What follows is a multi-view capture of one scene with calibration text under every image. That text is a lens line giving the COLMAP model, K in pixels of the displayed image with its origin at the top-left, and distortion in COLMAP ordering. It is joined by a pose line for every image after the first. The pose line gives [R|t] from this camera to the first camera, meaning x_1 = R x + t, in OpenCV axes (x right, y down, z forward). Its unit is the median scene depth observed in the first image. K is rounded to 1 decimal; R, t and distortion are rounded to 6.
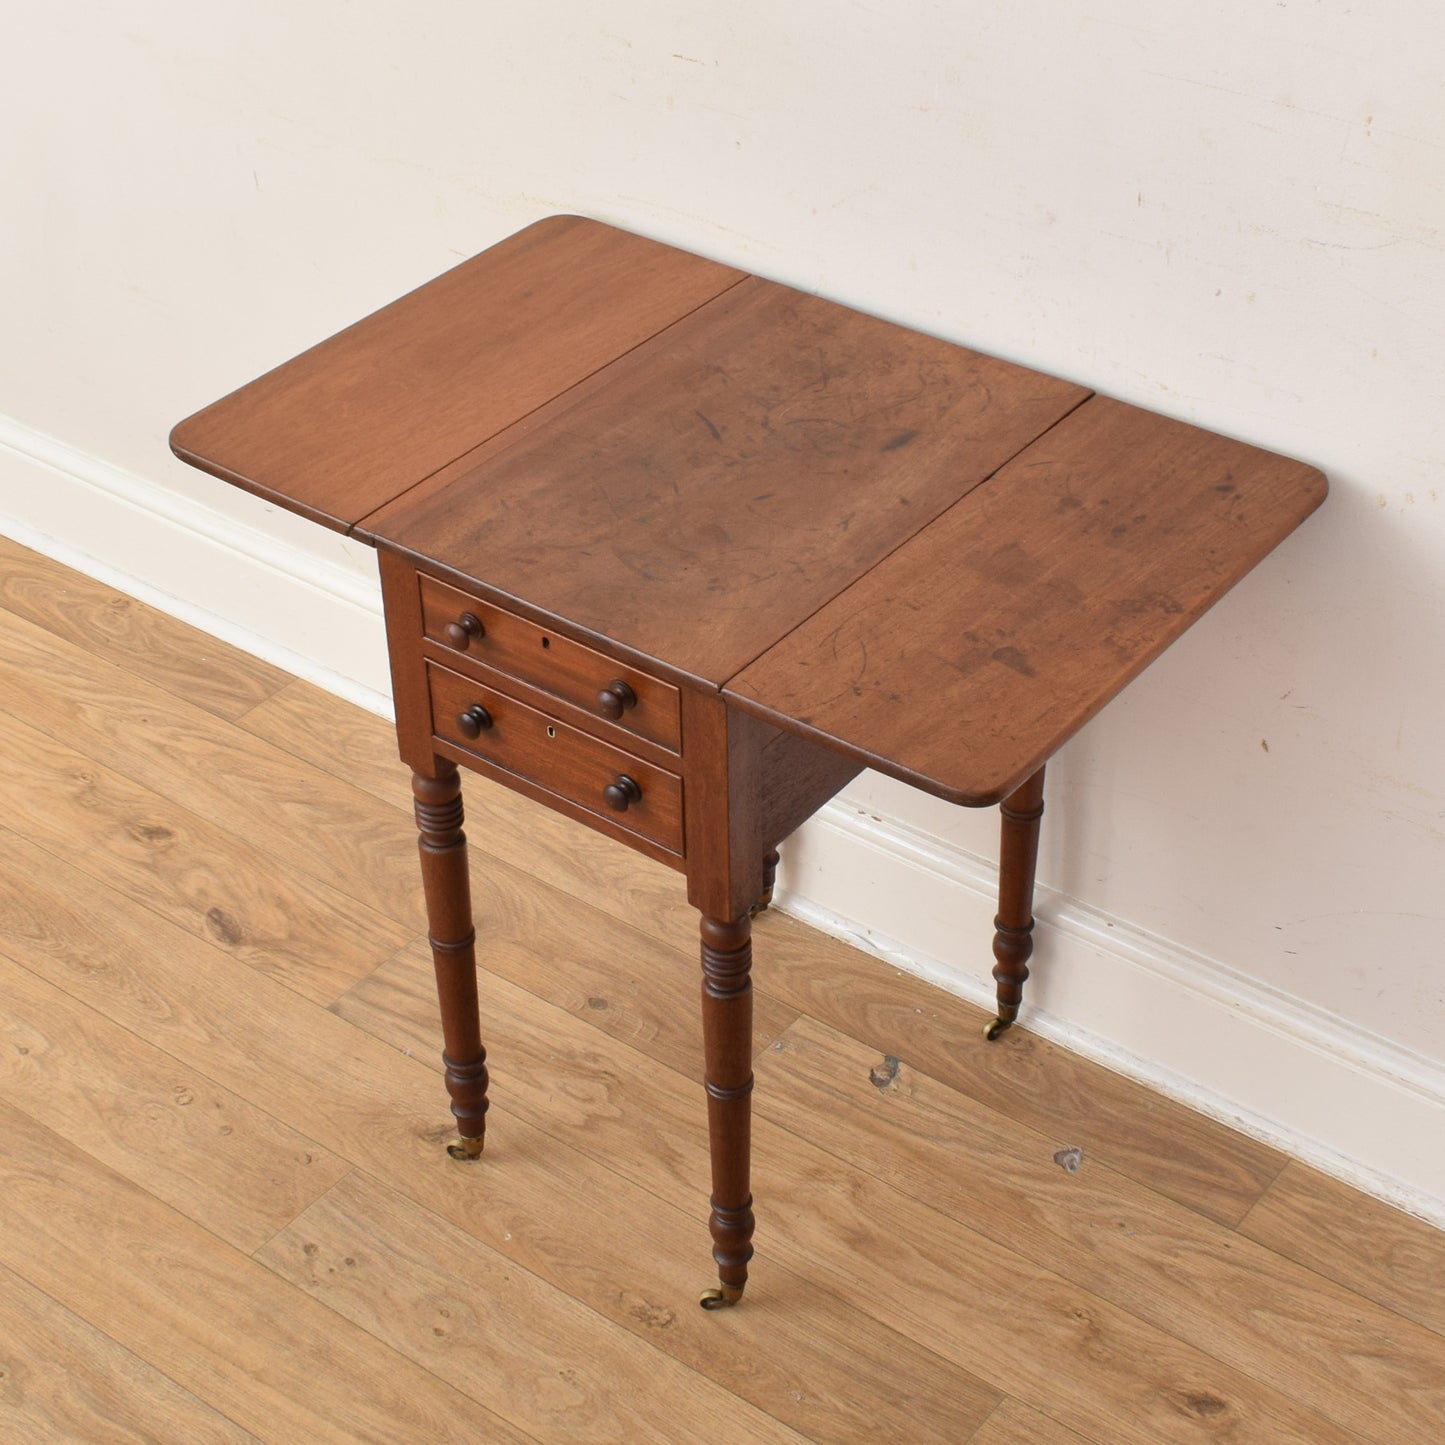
lens RADIAL K [[2654.0, 0, 767.2], [0, 2654.0, 742.3], [0, 0, 1]] dist [-0.014422, -0.008337]
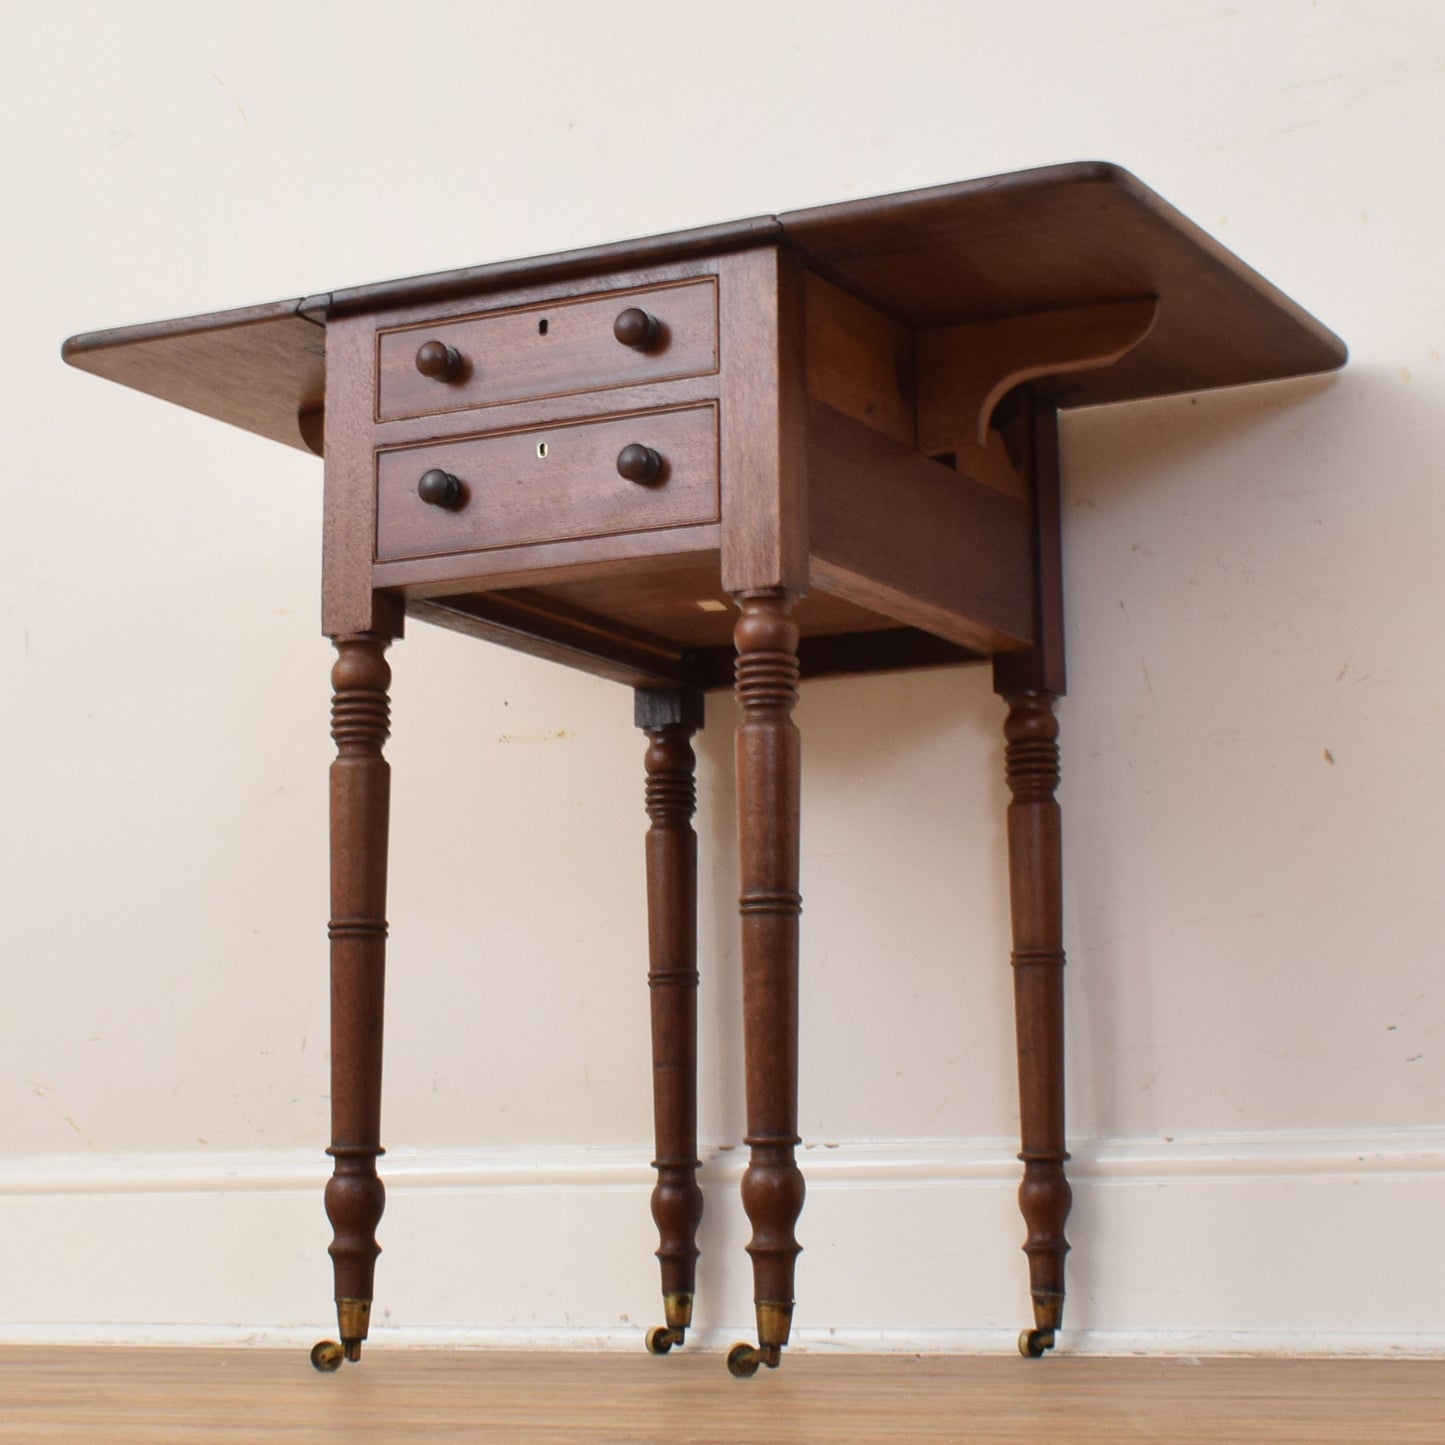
lens RADIAL K [[3307.9, 0, 598.6], [0, 3307.9, 624.4], [0, 0, 1]] dist [0.022866, -0.123263]
pose [[0.990850, 0.027253, 0.132190, -0.167193], [0.080909, 0.663980, -0.743360, 0.680325], [-0.108030, 0.747254, 0.655699, 0.287274]]
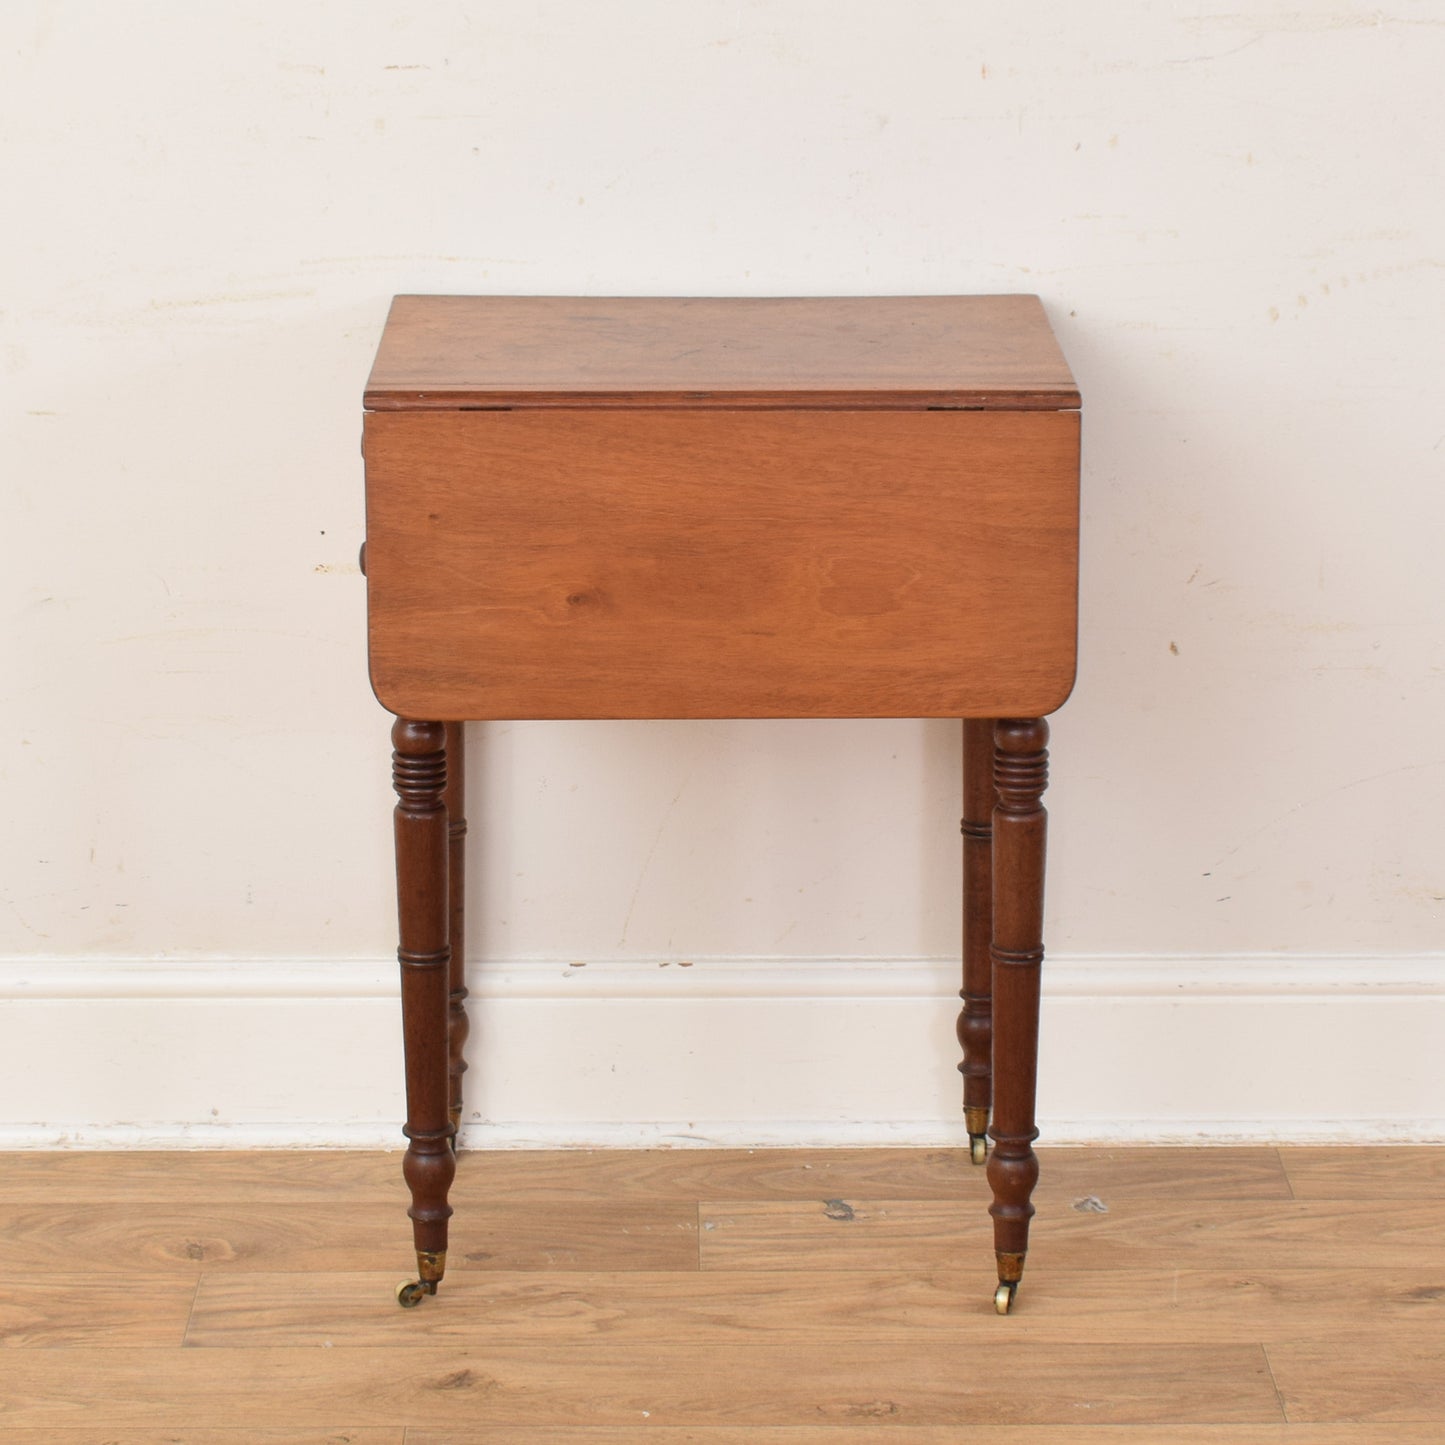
lens RADIAL K [[4207.4, 0, 718.2], [0, 4207.4, 778.0], [0, 0, 1]] dist [-0.031582, 0.175572]
pose [[0.793259, -0.169610, 0.584785, -0.766874], [0.365412, 0.900850, -0.234399, 0.311144], [-0.487047, 0.399626, 0.776585, -0.060685]]
